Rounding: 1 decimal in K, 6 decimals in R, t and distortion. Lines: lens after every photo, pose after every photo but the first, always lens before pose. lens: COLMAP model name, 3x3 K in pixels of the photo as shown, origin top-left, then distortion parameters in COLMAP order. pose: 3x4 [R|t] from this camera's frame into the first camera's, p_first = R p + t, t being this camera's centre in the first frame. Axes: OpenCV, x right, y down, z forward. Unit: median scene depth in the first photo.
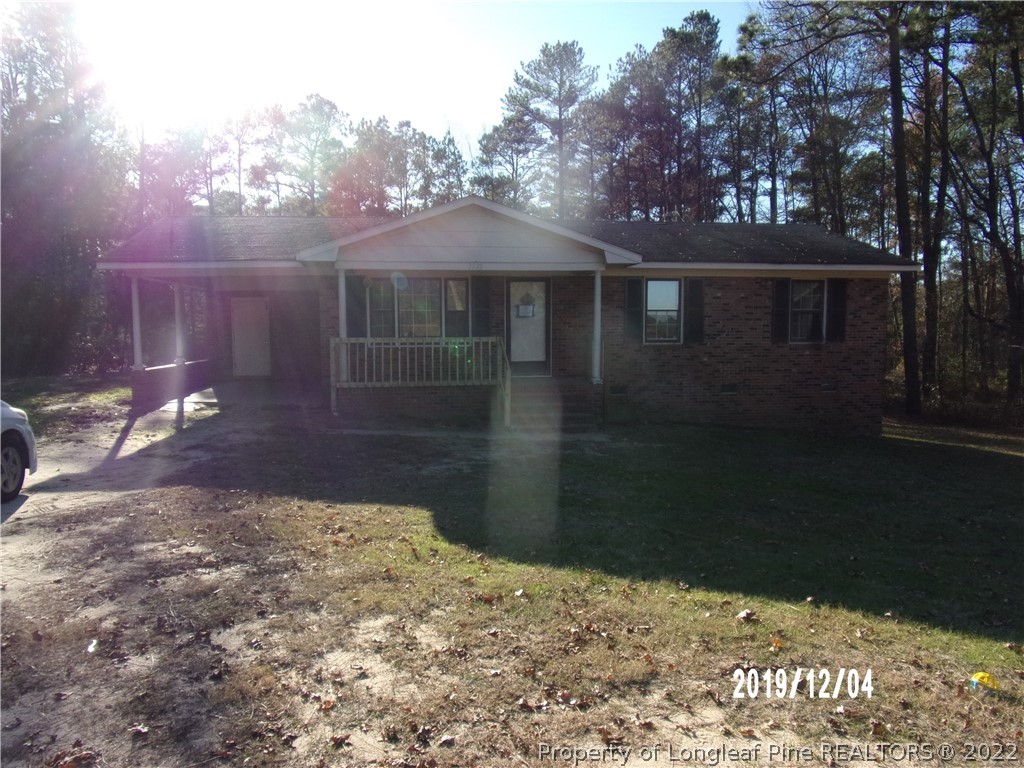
lens RADIAL K [[714.3, 0, 512.0], [0, 714.3, 384.0], [0, 0, 1]] dist [0.002303, 0.000505]
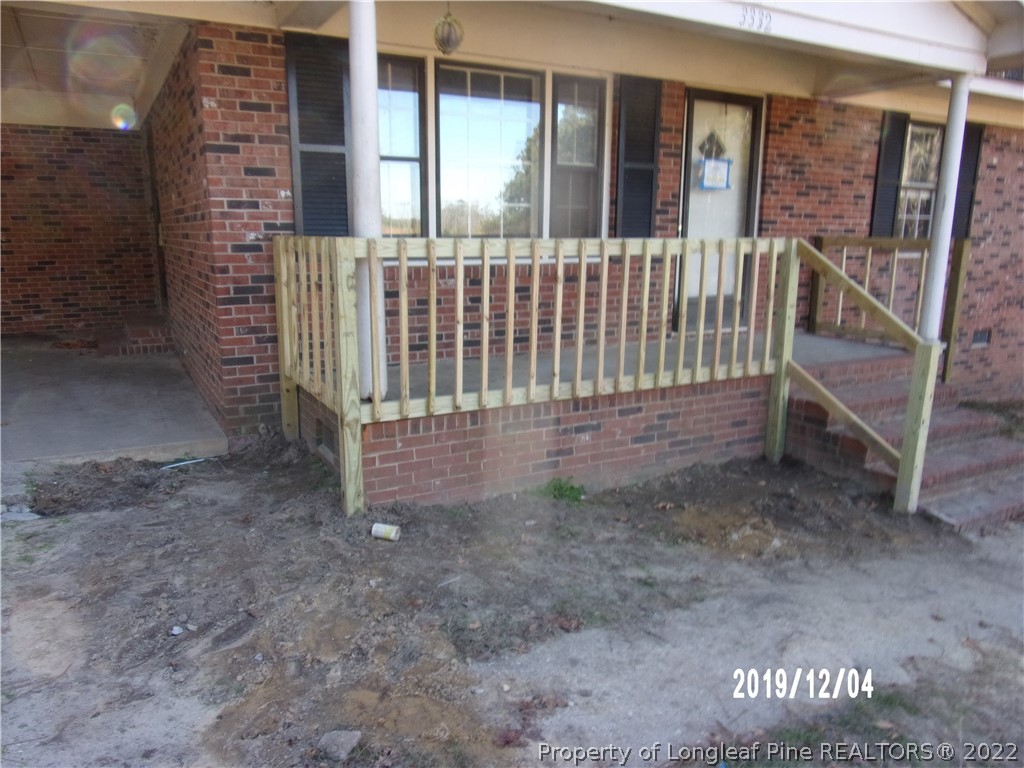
lens RADIAL K [[744.7, 0, 508.0], [0, 744.7, 396.8], [0, 0, 1]] dist [-0.063671, 0.047142]
pose [[0.937236, -0.068450, 0.341910, -0.252649], [0.019790, 0.989405, 0.143829, -0.039125], [-0.348133, -0.128035, 0.928661, 0.630052]]
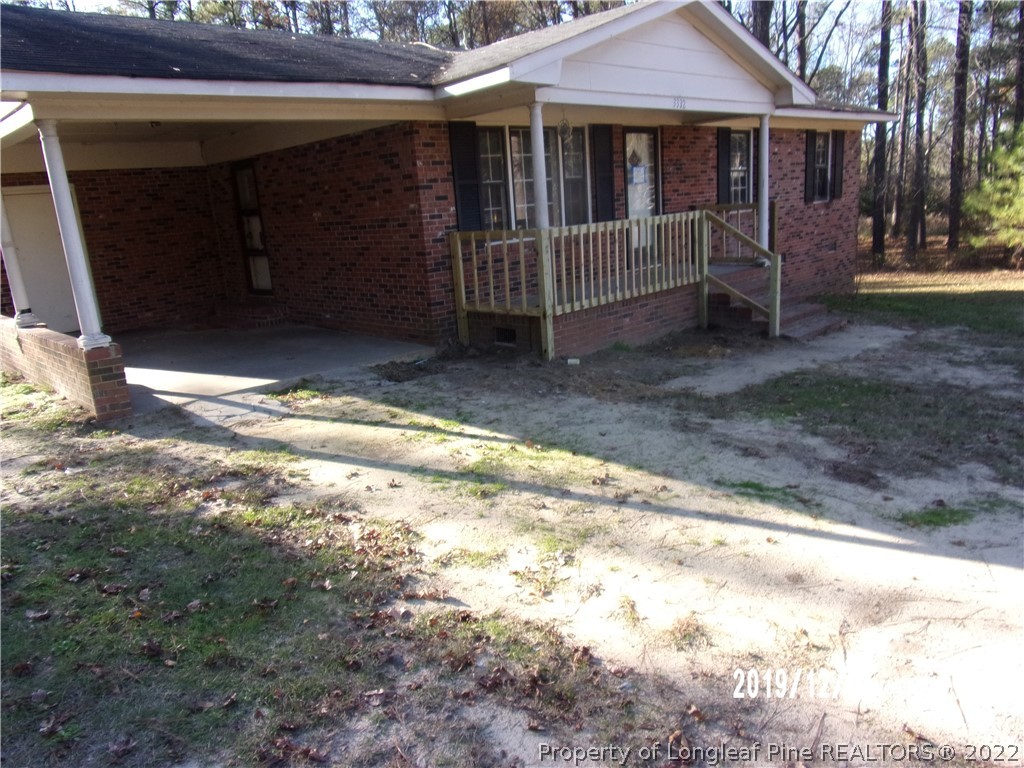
lens RADIAL K [[744.7, 0, 508.0], [0, 744.7, 396.8], [0, 0, 1]] dist [-0.063671, 0.047142]
pose [[0.808524, -0.206213, 0.551149, -0.538713], [0.117685, 0.974332, 0.191905, -0.044671], [-0.576575, -0.090298, 0.812039, 0.462478]]
